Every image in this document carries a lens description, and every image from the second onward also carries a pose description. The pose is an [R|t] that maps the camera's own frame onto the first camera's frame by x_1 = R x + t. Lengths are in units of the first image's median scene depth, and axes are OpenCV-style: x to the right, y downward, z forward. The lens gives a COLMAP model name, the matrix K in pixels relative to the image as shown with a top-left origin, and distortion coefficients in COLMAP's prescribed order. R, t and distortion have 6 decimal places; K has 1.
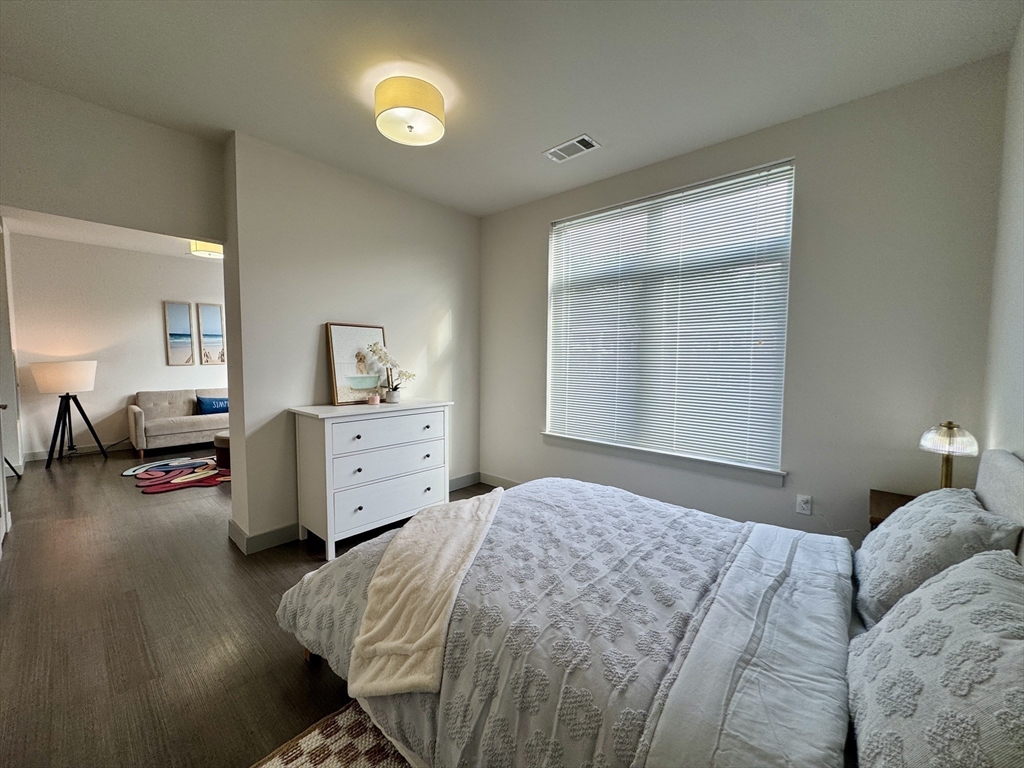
lens RADIAL K [[409.8, 0, 512.0], [0, 409.8, 384.0], [0, 0, 1]] dist [0.000398, 0.000210]
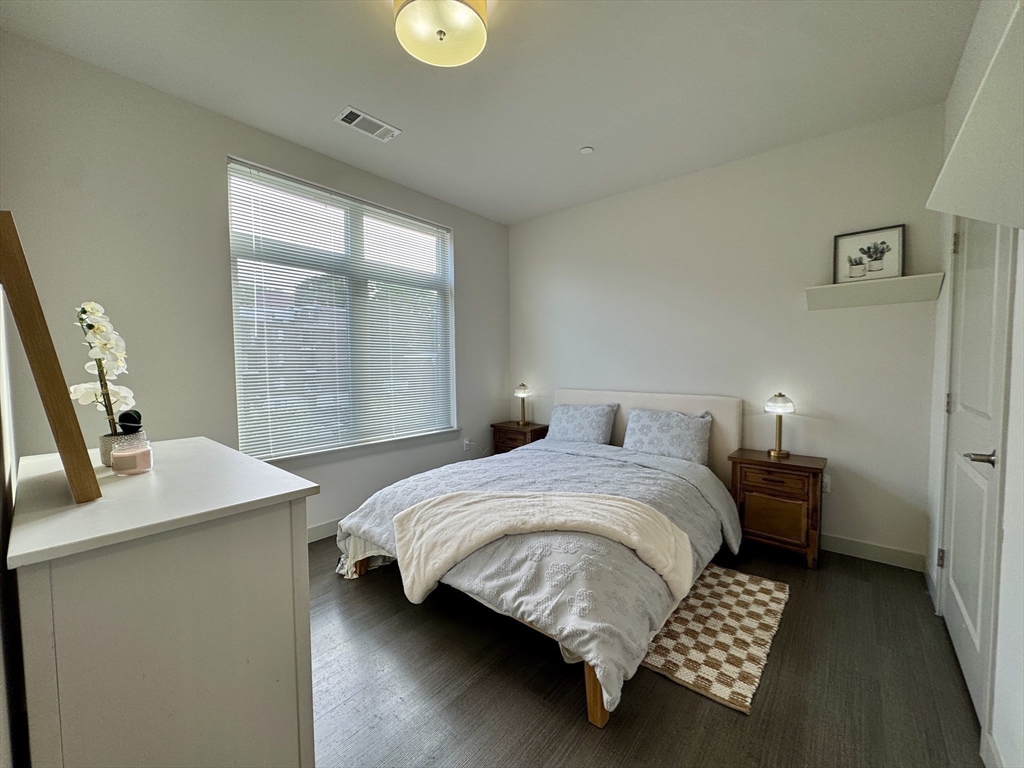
lens RADIAL K [[408.5, 0, 512.0], [0, 408.5, 384.0], [0, 0, 1]] dist [0.000630, -0.000209]
pose [[-0.035502, -0.061059, 0.997503, -0.962894], [0.070499, 0.995492, 0.063445, -0.040642], [-0.996880, 0.072576, -0.031037, 0.893504]]
